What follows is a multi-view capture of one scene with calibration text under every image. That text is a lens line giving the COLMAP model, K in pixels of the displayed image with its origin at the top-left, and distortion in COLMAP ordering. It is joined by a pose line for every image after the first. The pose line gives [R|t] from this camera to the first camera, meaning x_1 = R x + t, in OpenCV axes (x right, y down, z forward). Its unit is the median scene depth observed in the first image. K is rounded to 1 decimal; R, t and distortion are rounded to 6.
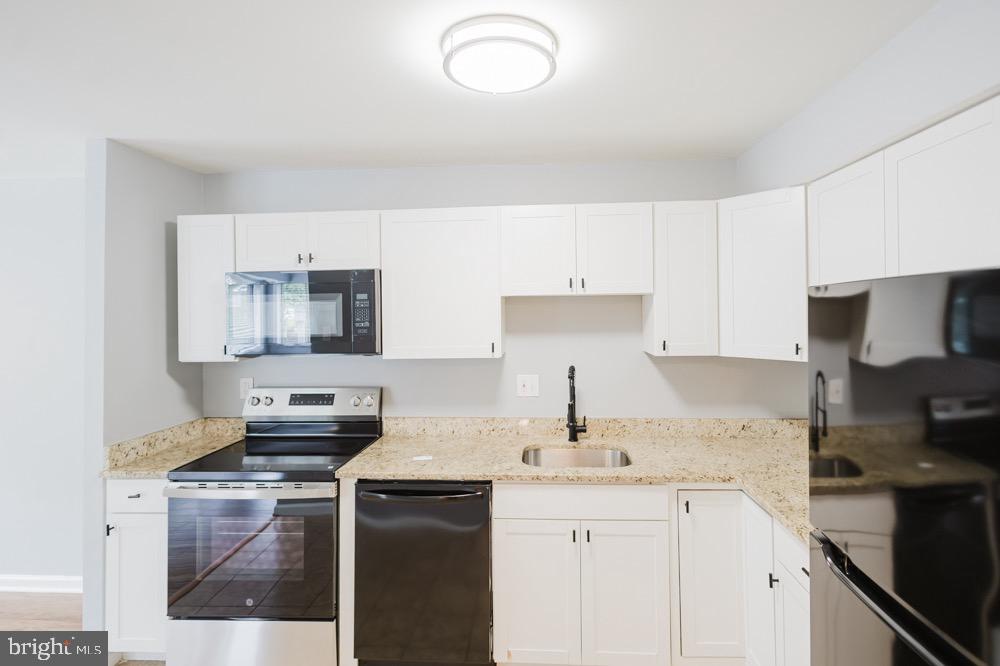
lens RADIAL K [[461.9, 0, 518.1], [0, 461.9, 312.7], [0, 0, 1]] dist [0.000395, -0.001910]
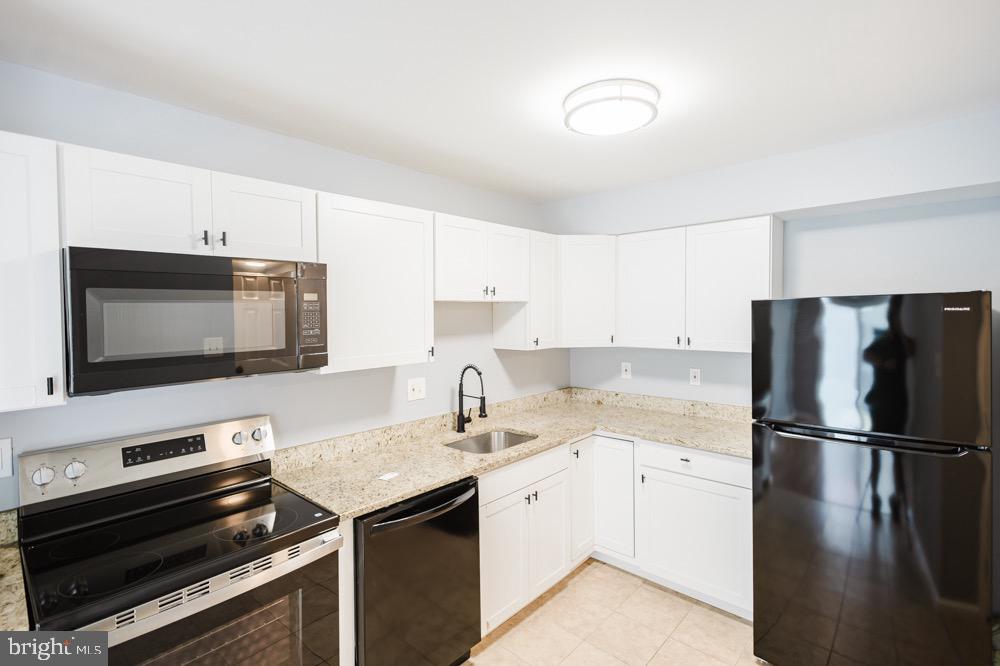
lens RADIAL K [[461.9, 0, 497.7], [0, 461.9, 329.2], [0, 0, 1]] dist [0.000395, -0.001910]
pose [[0.642549, -0.024573, 0.765850, -0.692014], [0.005101, 0.999601, 0.027793, 0.000295], [-0.766228, -0.013952, 0.642418, 0.232536]]
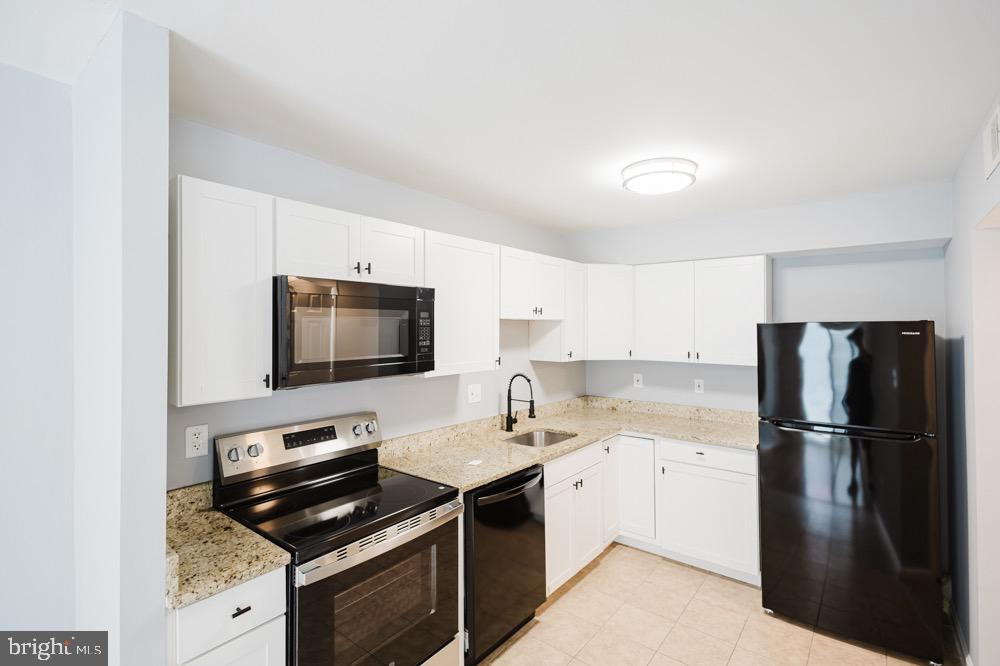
lens RADIAL K [[461.9, 0, 498.4], [0, 461.9, 325.0], [0, 0, 1]] dist [0.000395, -0.001910]
pose [[0.588156, 0.018327, 0.808540, -0.982447], [-0.011995, 0.999831, -0.013938, -0.001213], [-0.808658, -0.001501, 0.588277, 0.276554]]
